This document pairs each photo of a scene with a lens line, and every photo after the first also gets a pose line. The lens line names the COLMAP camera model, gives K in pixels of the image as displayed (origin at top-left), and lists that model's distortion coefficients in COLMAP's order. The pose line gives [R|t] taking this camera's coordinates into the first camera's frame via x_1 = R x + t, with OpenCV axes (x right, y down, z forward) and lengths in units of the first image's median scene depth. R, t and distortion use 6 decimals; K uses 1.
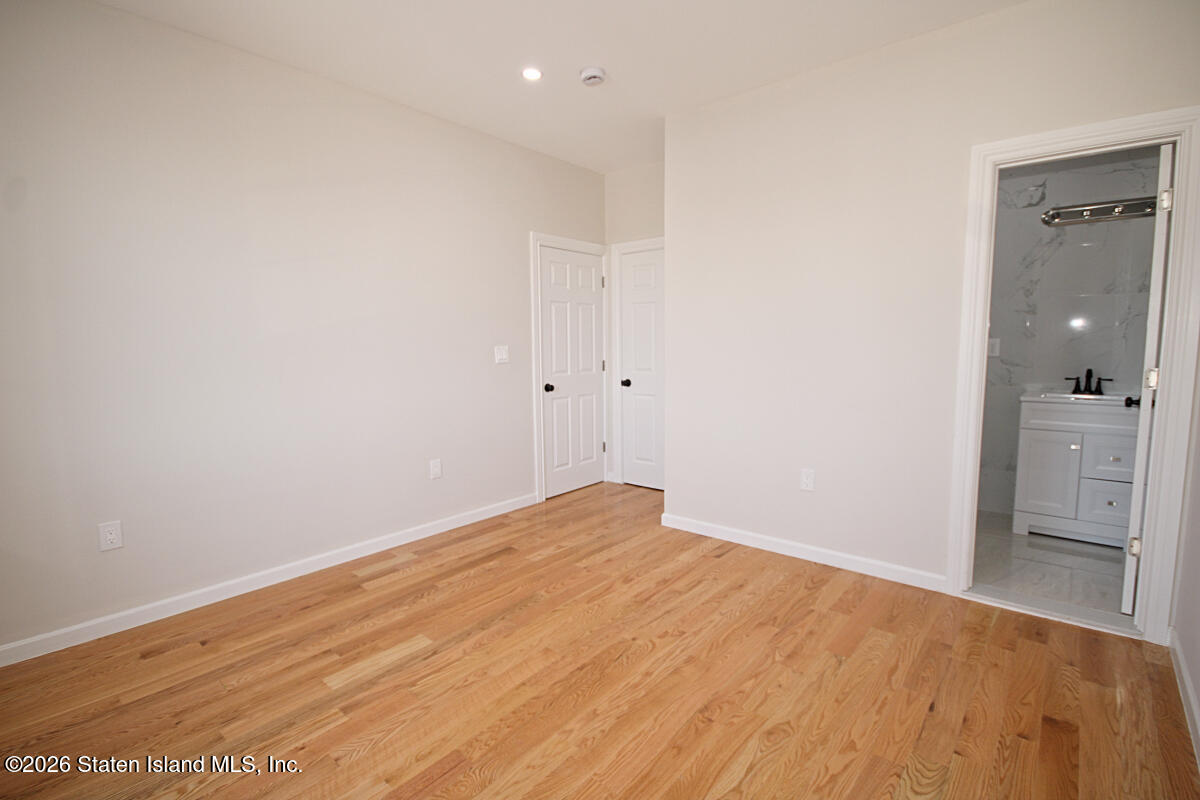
lens RADIAL K [[576.9, 0, 600.0], [0, 576.9, 400.0], [0, 0, 1]] dist [-0.002283, -0.000601]
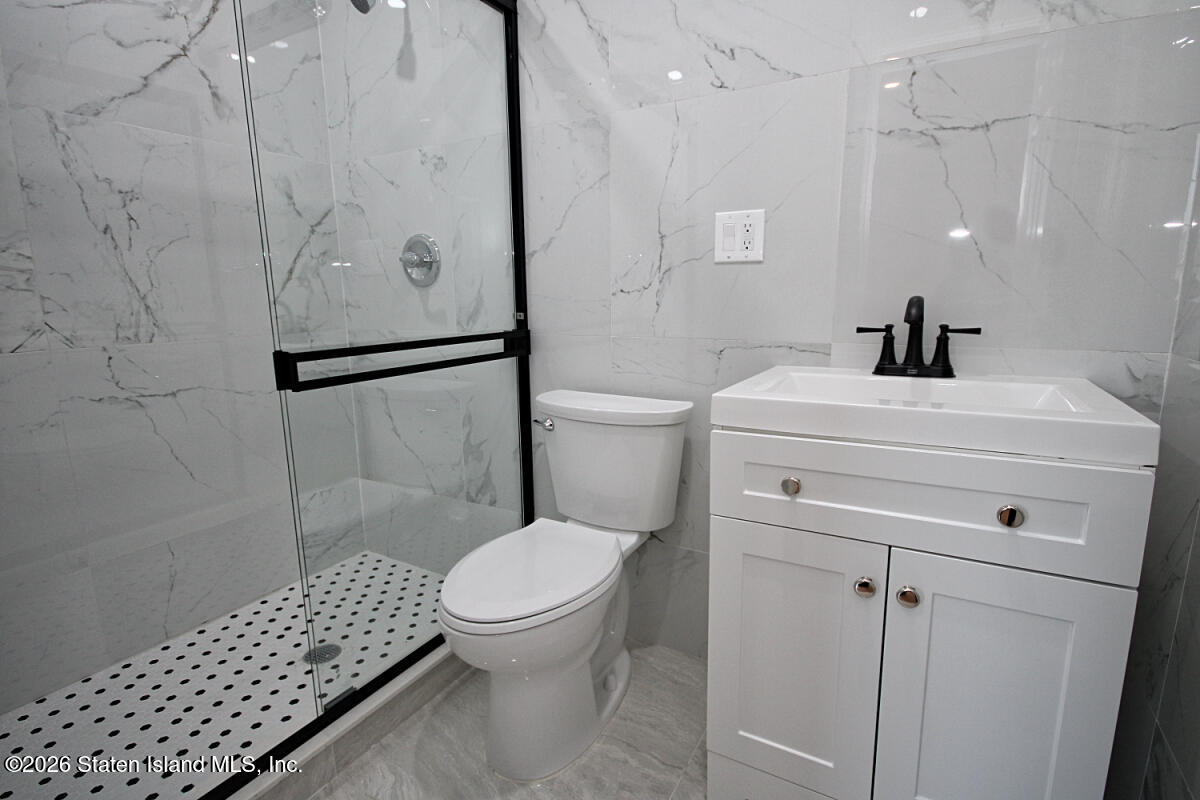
lens RADIAL K [[569.9, 0, 600.0], [0, 569.9, 400.0], [0, 0, 1]] dist [0.005428, 0.000278]
pose [[0.981202, -0.039611, 0.188877, 0.598534], [0.024482, 0.996350, 0.081772, -0.027190], [-0.191426, -0.075611, 0.978590, 0.701260]]
